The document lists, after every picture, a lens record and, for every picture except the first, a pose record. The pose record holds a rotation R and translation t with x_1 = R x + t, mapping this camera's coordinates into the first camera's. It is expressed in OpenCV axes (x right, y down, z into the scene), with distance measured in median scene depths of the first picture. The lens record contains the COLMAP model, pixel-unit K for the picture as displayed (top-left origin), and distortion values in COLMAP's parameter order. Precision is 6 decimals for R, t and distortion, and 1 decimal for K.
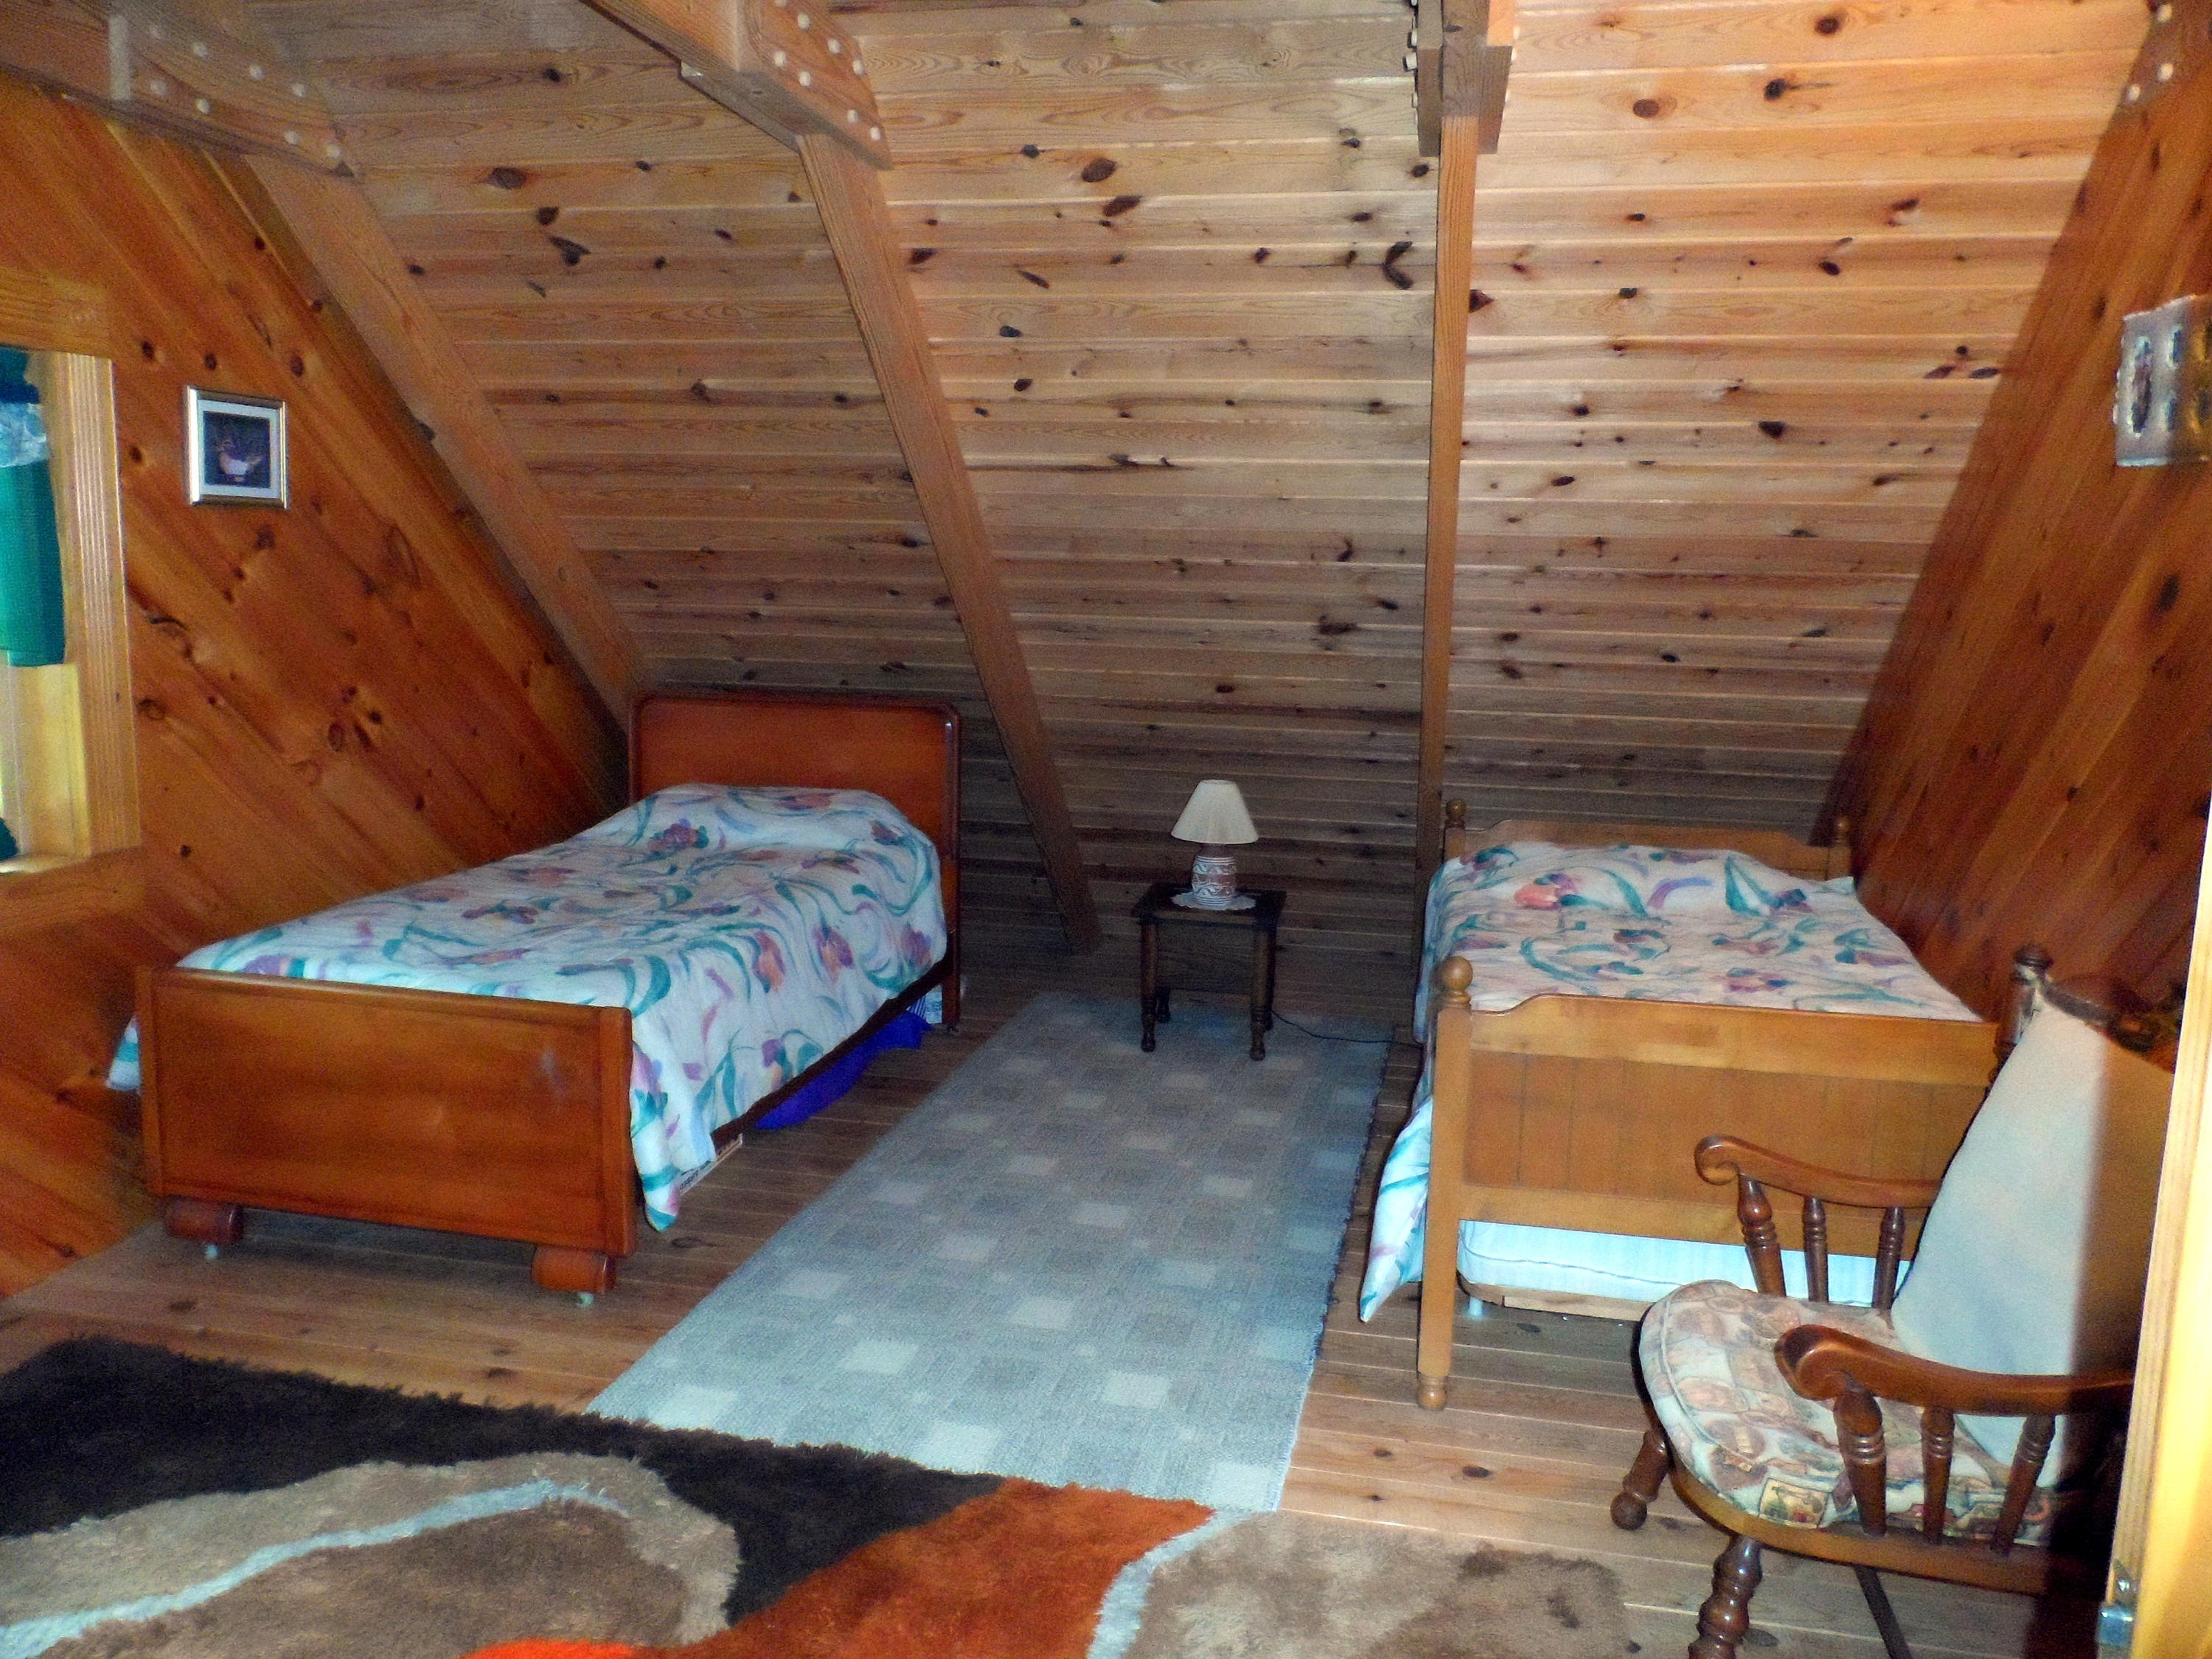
lens RADIAL K [[1681.8, 0, 1102.8], [0, 1681.8, 825.6], [0, 0, 1]] dist [-0.010398, 0.009799]
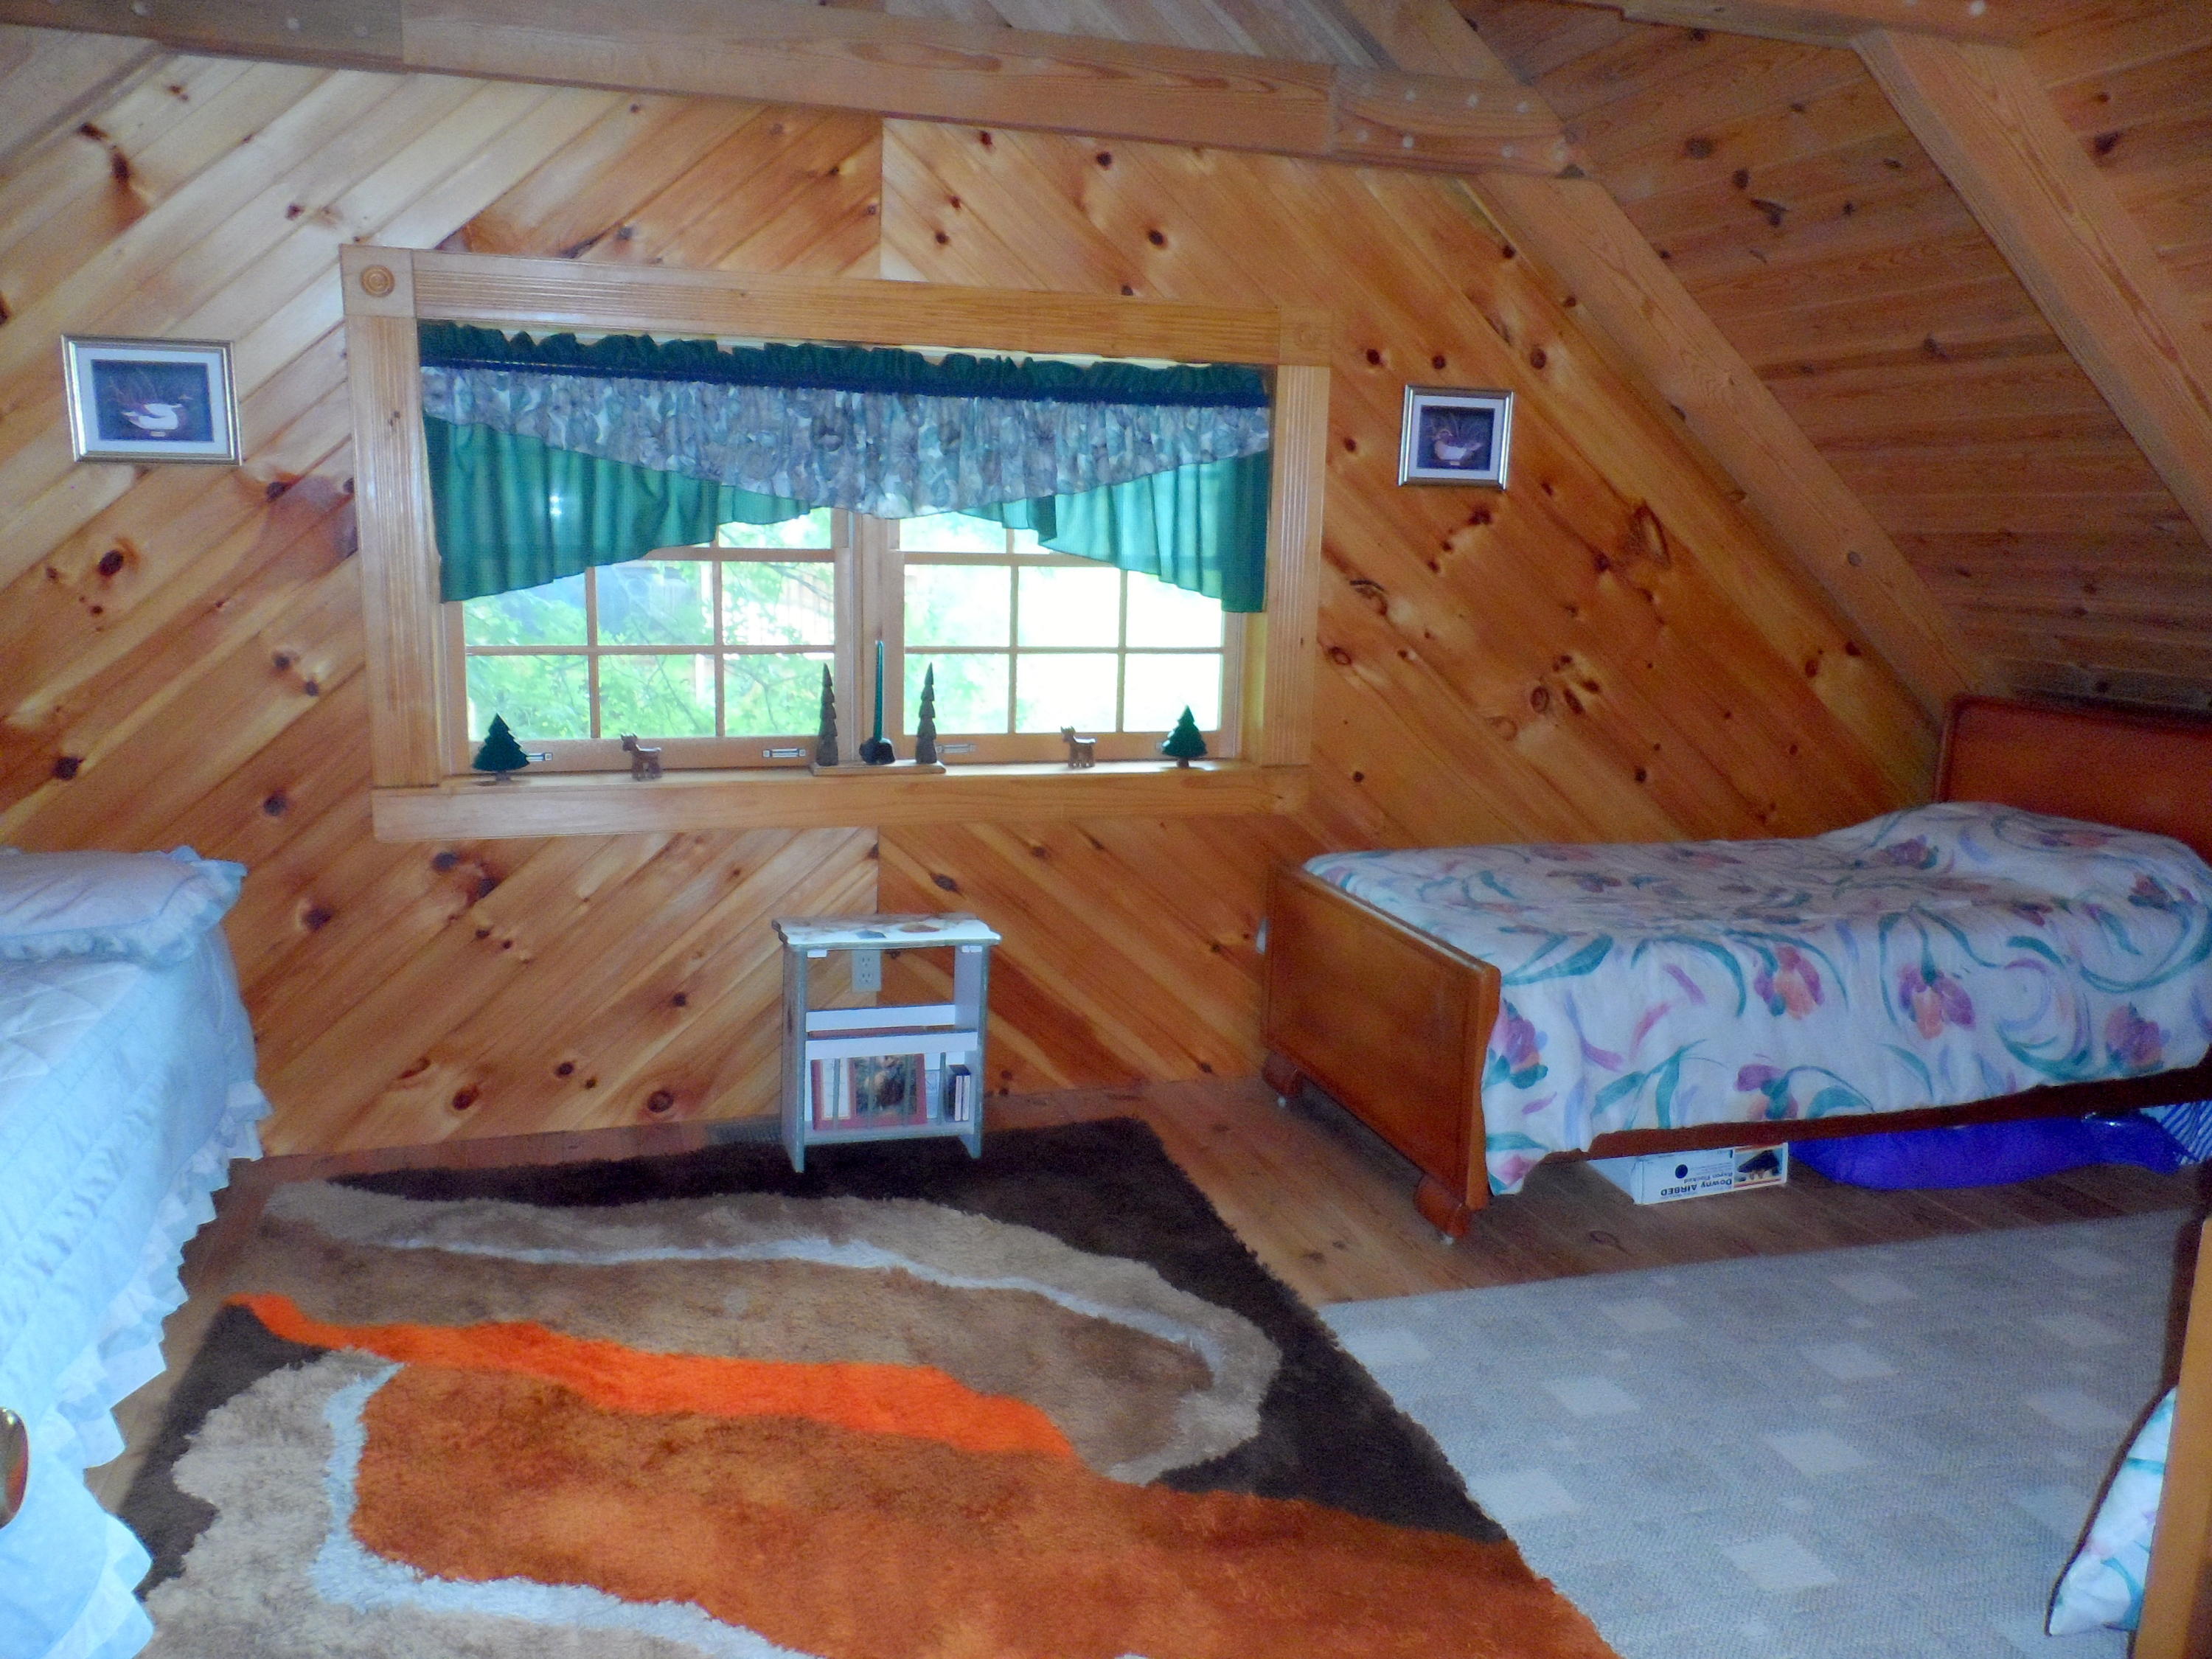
lens RADIAL K [[1681.8, 0, 1092.5], [0, 1681.8, 832.8], [0, 0, 1]] dist [-0.010398, 0.009799]
pose [[0.495686, 0.148001, -0.855798, 0.378304], [-0.152011, 0.984947, 0.082289, -0.015007], [0.855095, 0.089301, 0.510722, 0.225039]]
